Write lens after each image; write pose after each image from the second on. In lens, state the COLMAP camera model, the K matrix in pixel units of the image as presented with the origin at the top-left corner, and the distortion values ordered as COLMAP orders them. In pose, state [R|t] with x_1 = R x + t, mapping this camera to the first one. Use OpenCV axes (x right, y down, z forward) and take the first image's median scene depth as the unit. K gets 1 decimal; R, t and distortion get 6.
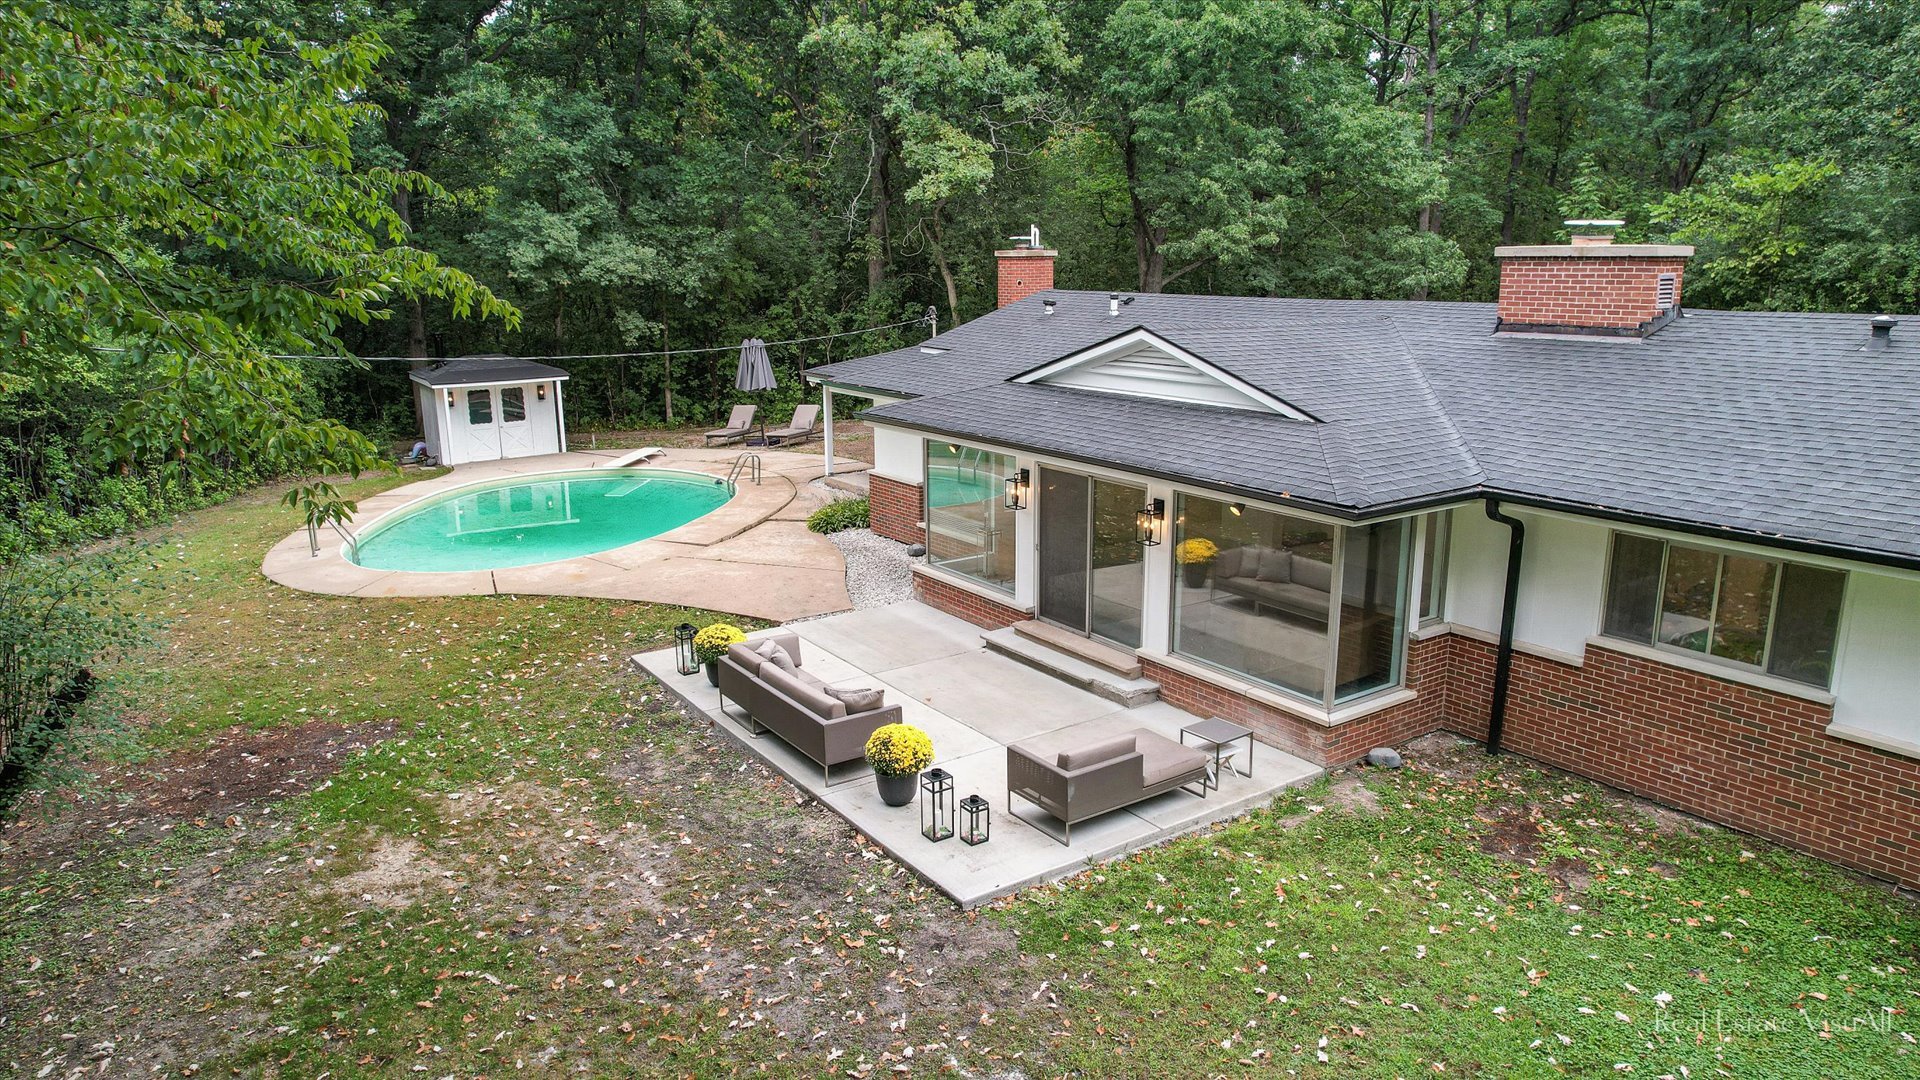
lens RADIAL K [[1232.2, 0, 972.8], [0, 1232.2, 536.1], [0, 0, 1]] dist [-0.027910, 0.009358]
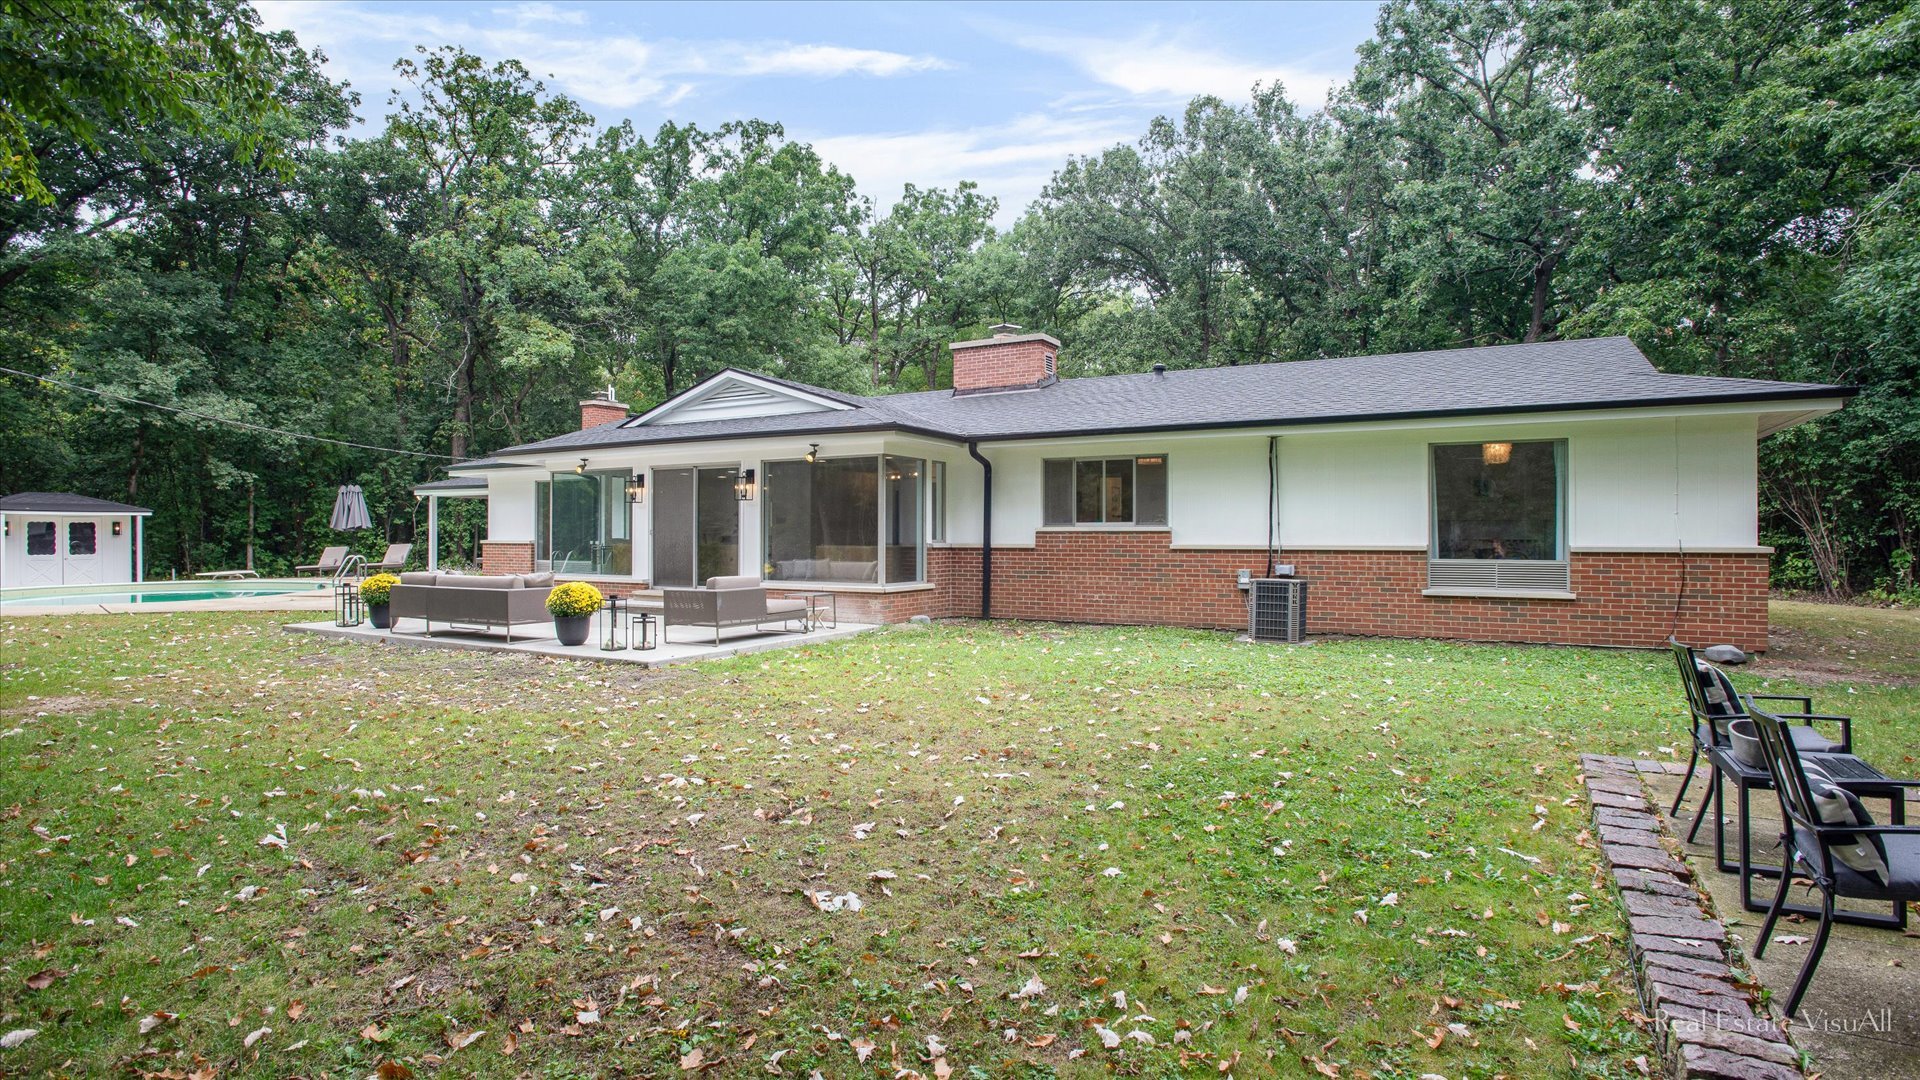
lens RADIAL K [[933.8, 0, 956.9], [0, 933.8, 530.5], [0, 0, 1]] dist [-0.028669, 0.006848]
pose [[0.899221, 0.003233, 0.437483, -0.045782], [0.097356, 0.973420, -0.207304, 0.126362], [-0.426525, 0.229004, 0.875005, -0.005866]]
